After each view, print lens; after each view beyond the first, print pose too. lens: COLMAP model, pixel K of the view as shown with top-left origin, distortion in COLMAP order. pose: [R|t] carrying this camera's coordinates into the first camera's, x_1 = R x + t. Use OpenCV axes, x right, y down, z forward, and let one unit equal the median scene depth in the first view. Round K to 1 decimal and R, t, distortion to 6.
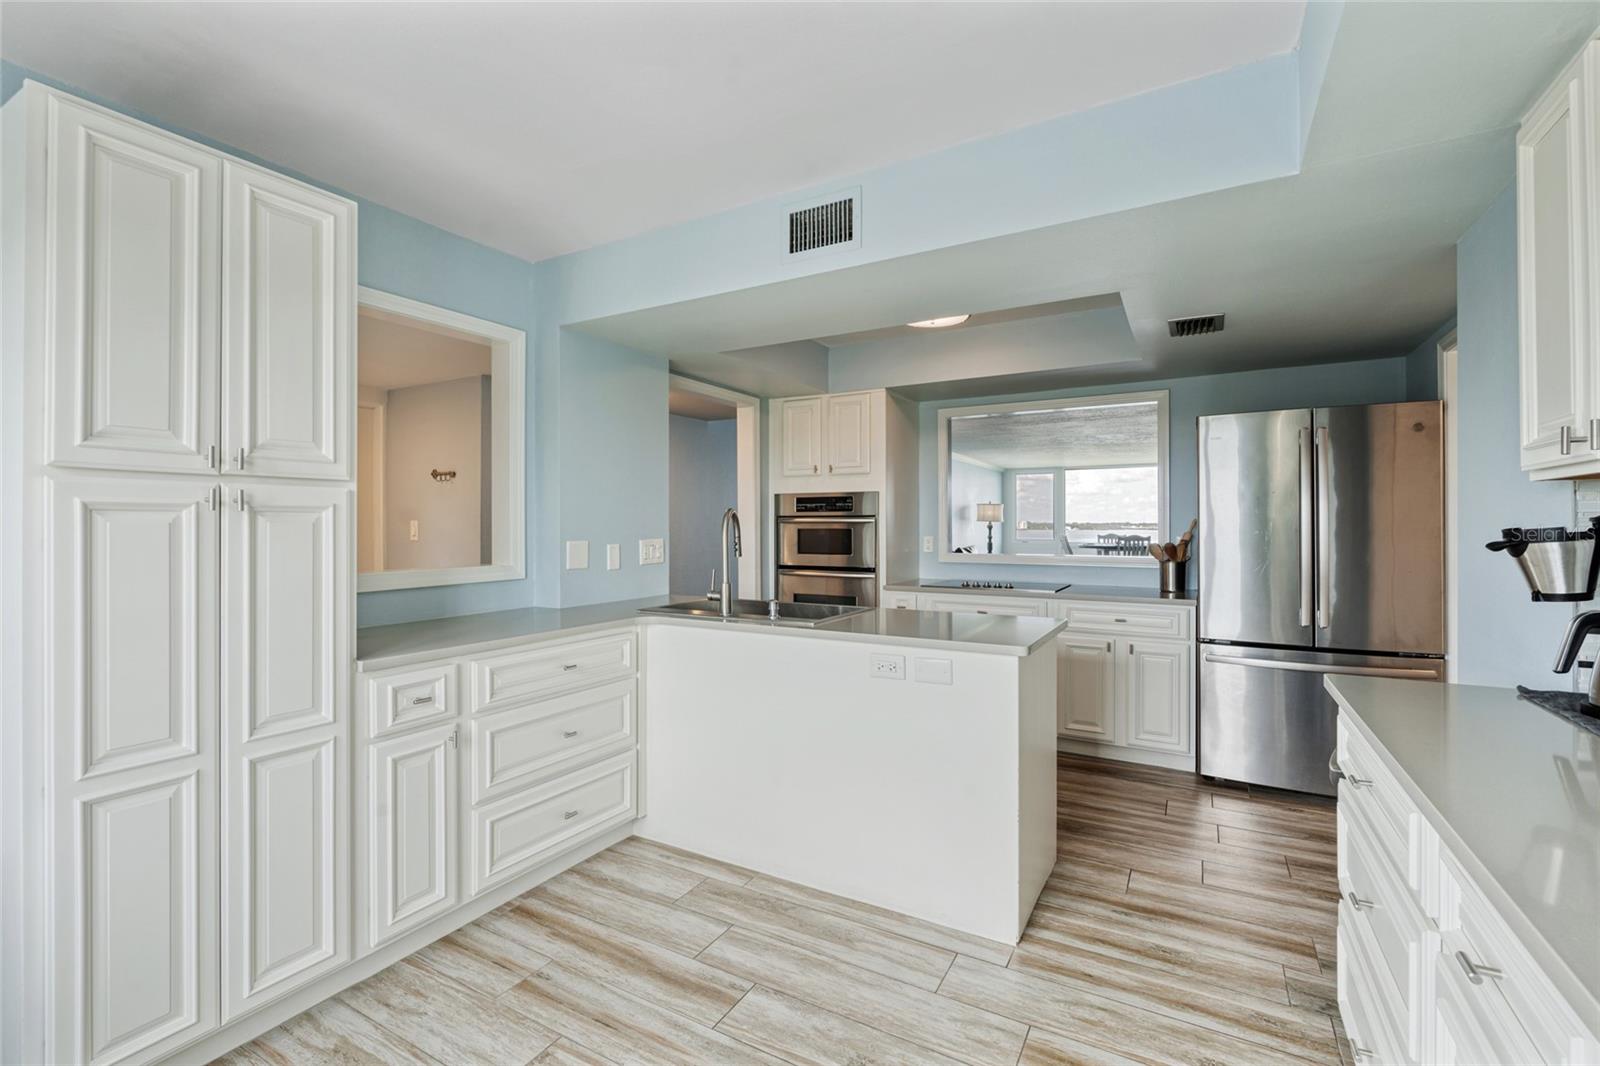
lens RADIAL K [[711.3, 0, 800.2], [0, 711.3, 522.4], [0, 0, 1]] dist [0.004076, -0.000024]
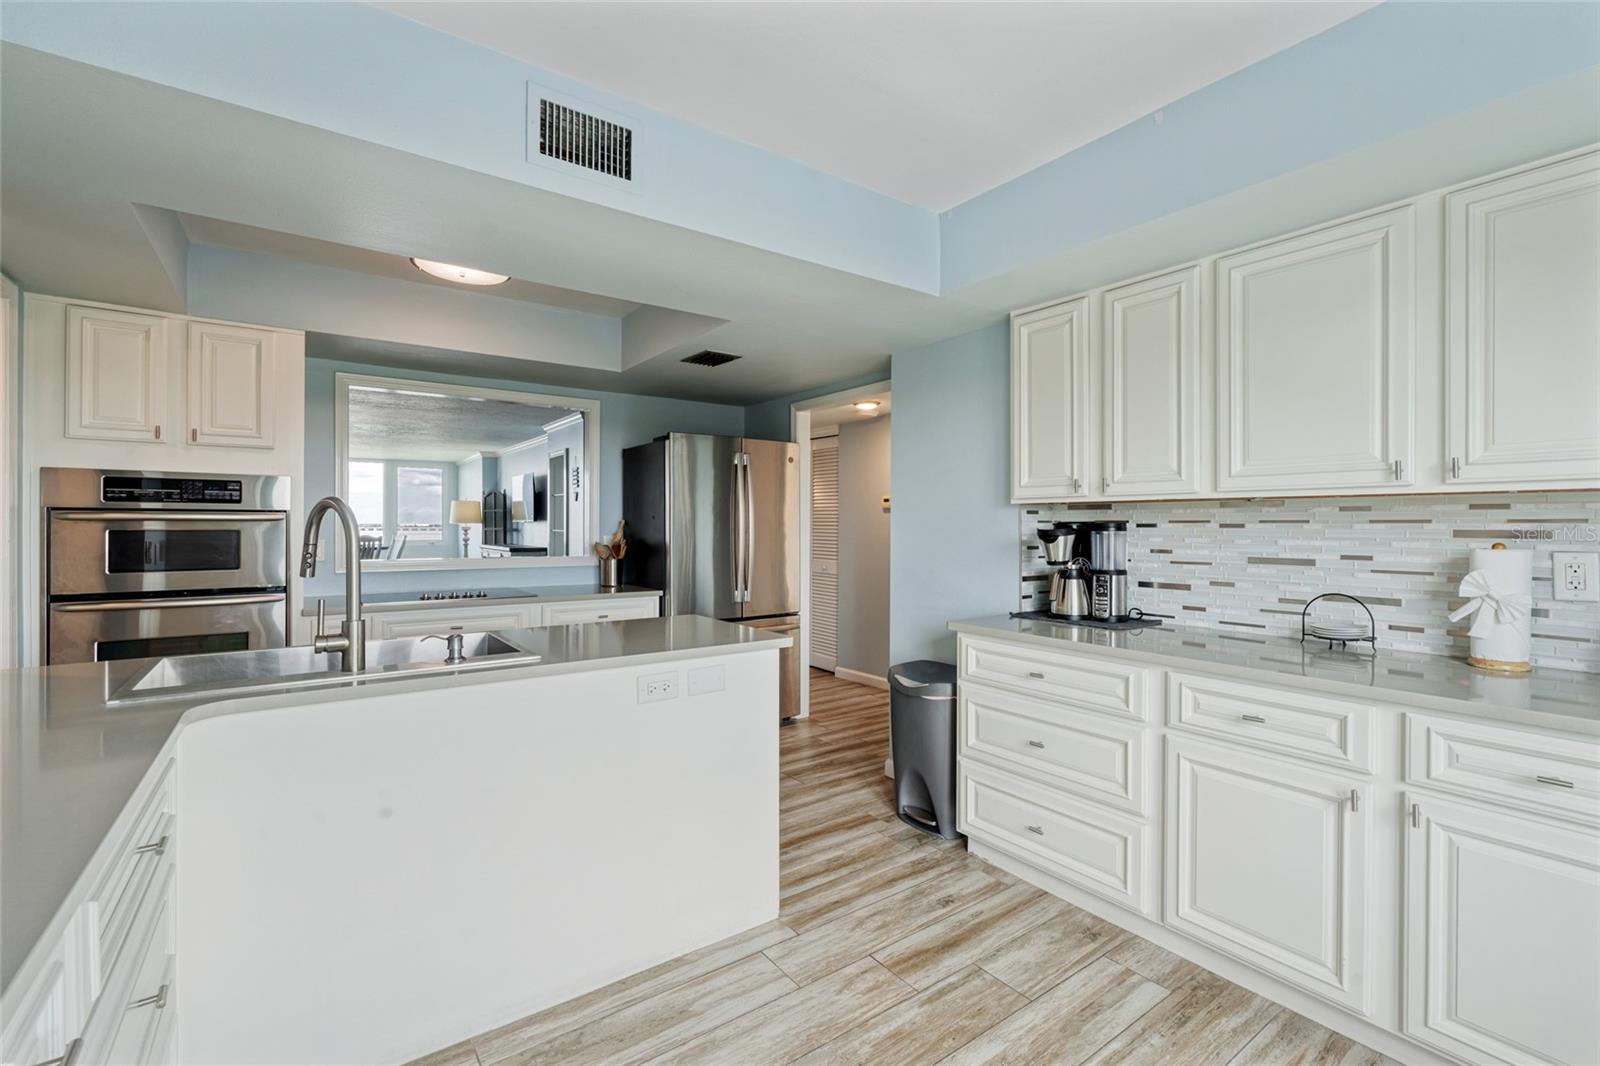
lens RADIAL K [[711.3, 0, 802.0], [0, 711.3, 522.7], [0, 0, 1]] dist [0.004076, -0.000024]
pose [[0.404912, 0.005584, 0.914339, -0.592906], [-0.006692, 0.999973, -0.003143, 0.001632], [-0.914331, -0.004846, 0.404938, 0.473284]]
